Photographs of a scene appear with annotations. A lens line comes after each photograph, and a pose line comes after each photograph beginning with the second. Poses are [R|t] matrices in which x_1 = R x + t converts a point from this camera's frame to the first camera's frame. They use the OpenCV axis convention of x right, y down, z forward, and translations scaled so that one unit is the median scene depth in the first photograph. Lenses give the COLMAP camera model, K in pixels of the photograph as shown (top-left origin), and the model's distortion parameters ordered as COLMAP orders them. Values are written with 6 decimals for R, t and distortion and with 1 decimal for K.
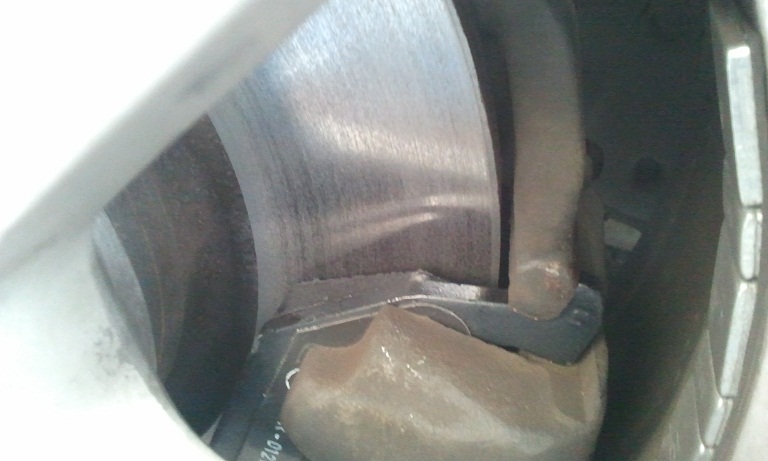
lens RADIAL K [[764.0, 0, 384.0], [0, 764.0, 230.5], [0, 0, 1]] dist [0.109364, -0.001834]
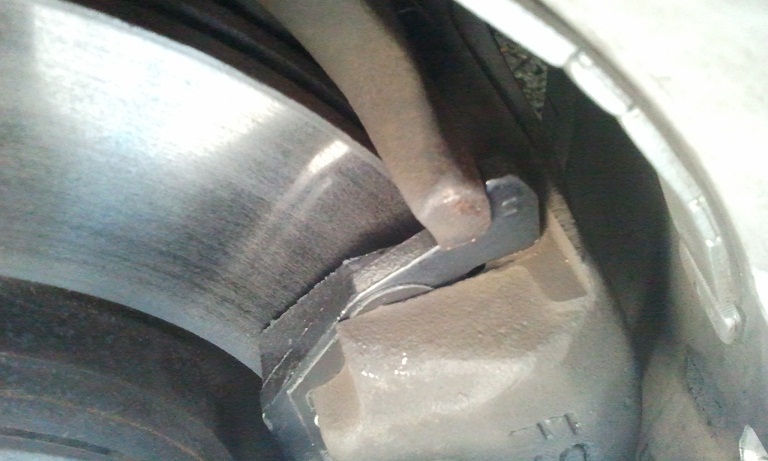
lens RADIAL K [[764.0, 0, 384.0], [0, 764.0, 230.5], [0, 0, 1]] dist [0.109364, -0.001834]
pose [[0.760479, -0.633624, -0.142100, 0.242372], [0.648673, 0.731180, 0.211182, -0.139888], [-0.029910, -0.252776, 0.967062, 0.152185]]
